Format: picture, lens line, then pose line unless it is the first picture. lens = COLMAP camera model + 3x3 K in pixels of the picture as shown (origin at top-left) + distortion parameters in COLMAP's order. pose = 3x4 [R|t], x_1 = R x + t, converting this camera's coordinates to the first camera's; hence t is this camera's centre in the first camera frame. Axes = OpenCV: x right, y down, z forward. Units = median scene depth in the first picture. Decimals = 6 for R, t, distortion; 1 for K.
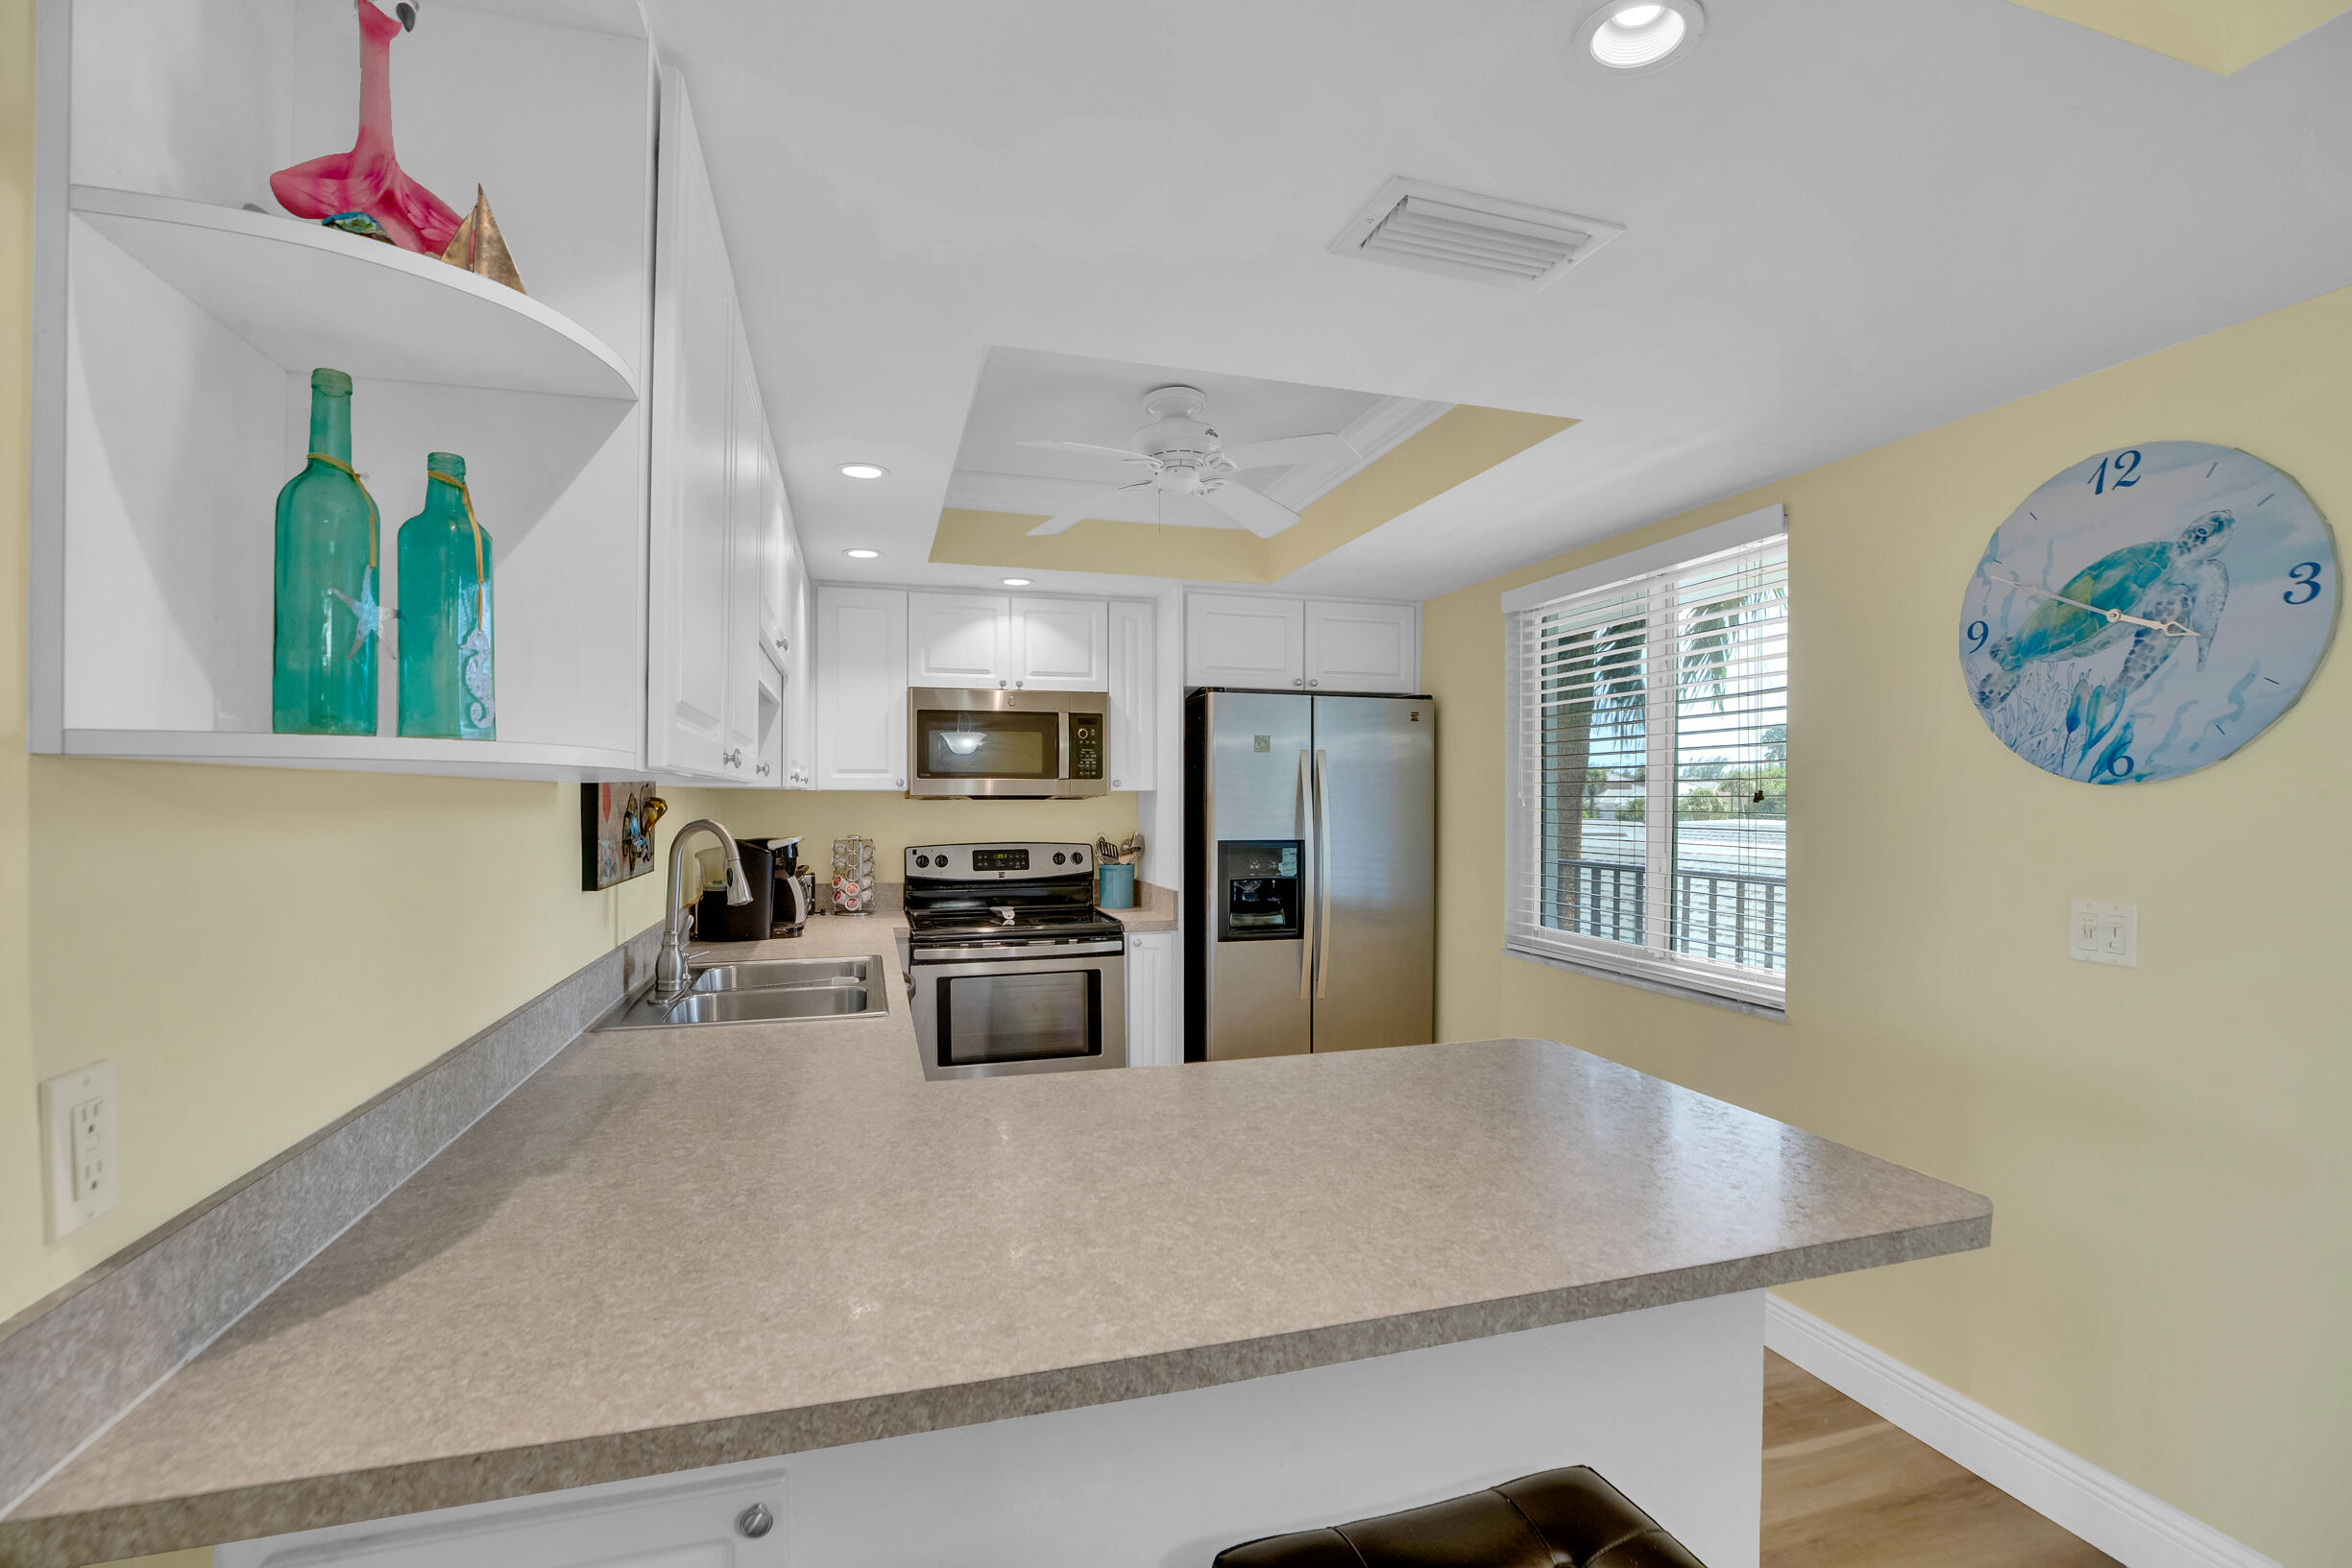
lens RADIAL K [[1077.8, 0, 1192.2], [0, 1077.8, 806.0], [0, 0, 1]] dist [-0.039546, 0.010270]
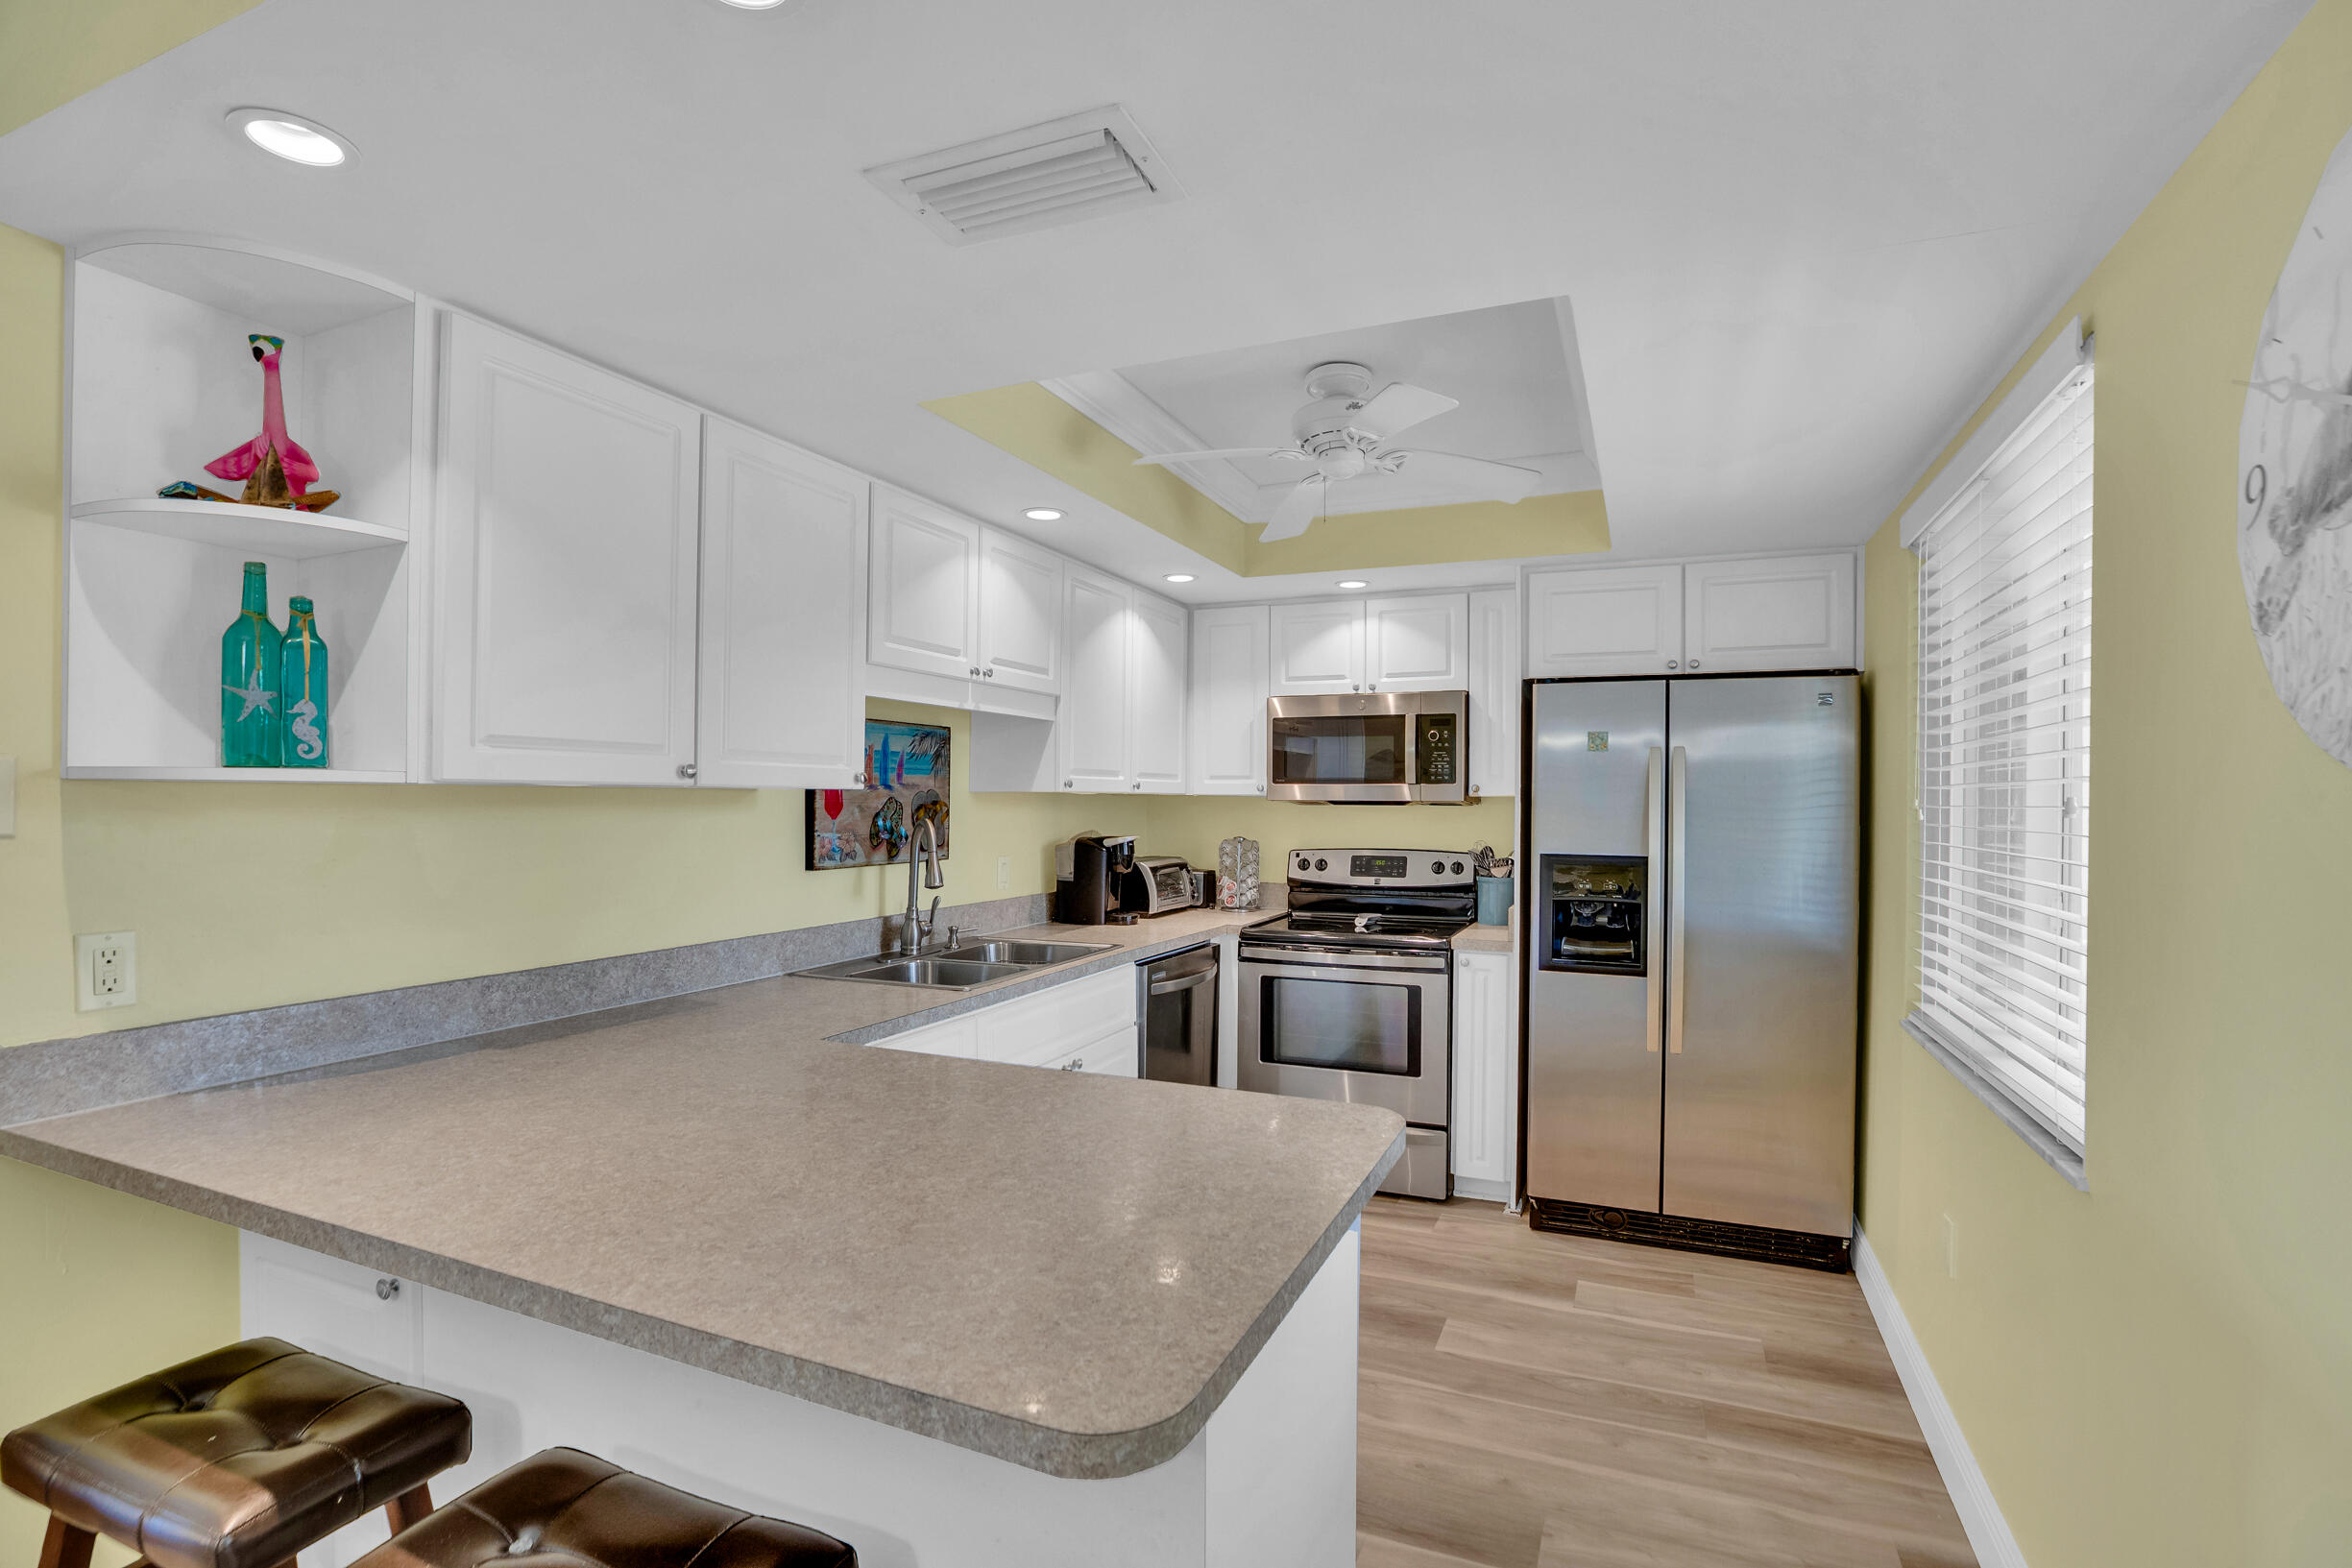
lens RADIAL K [[1077.8, 0, 1210.7], [0, 1077.8, 808.7], [0, 0, 1]] dist [-0.039546, 0.010270]
pose [[0.767223, 0.008626, -0.641323, 0.371324], [-0.010055, 0.999948, 0.001421, -0.002742], [0.641302, 0.005358, 0.767270, 0.159011]]
